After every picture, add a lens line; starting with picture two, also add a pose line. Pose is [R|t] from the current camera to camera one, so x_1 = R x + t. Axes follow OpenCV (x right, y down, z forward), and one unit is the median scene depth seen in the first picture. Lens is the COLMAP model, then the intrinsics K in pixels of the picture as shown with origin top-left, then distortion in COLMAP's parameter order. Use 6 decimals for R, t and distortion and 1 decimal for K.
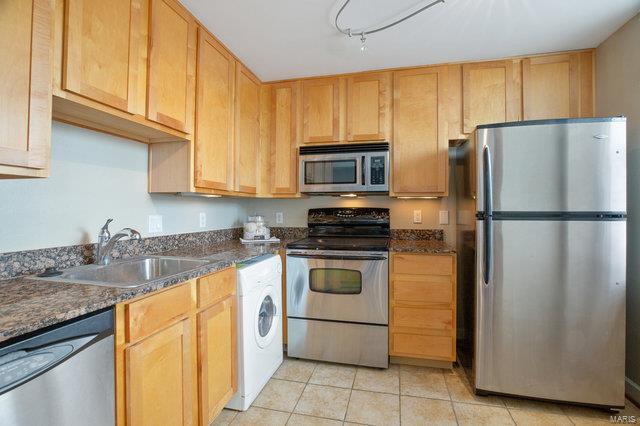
lens RADIAL K [[303.3, 0, 328.7], [0, 303.3, 207.6], [0, 0, 1]] dist [-0.033296, 0.001507]
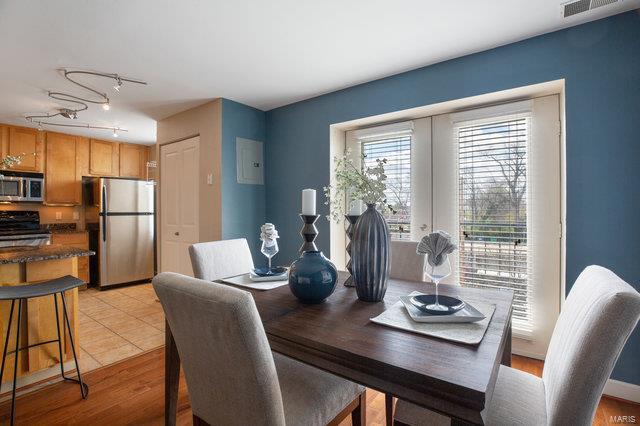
lens RADIAL K [[303.3, 0, 316.9], [0, 303.3, 210.3], [0, 0, 1]] dist [-0.033296, 0.001507]
pose [[0.400628, -0.002828, 0.916236, -0.813444], [-0.002811, 0.999987, 0.004316, -0.016621], [-0.916236, -0.004304, 0.400615, -1.256807]]
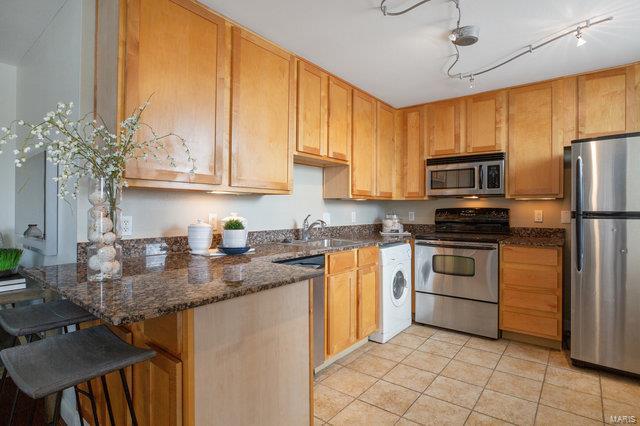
lens RADIAL K [[340.0, 0, 319.5], [0, 340.0, 206.7], [0, 0, 1]] dist [-0.021539, 0.001842]
pose [[0.900904, -0.001730, -0.434016, 0.136628], [0.001124, 0.999998, -0.001653, -0.004095], [0.434018, 0.001001, 0.900904, -0.543956]]
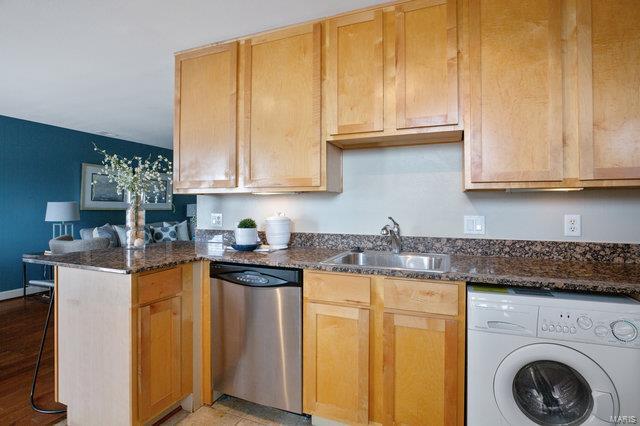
lens RADIAL K [[319.1, 0, 318.7], [0, 319.1, 208.0], [0, 0, 1]] dist [-0.034093, -0.001153]
pose [[-0.167359, 0.000446, -0.985896, 0.426738], [0.004826, 0.999988, -0.000367, -0.000432], [0.985884, -0.004820, -0.167359, 0.625045]]
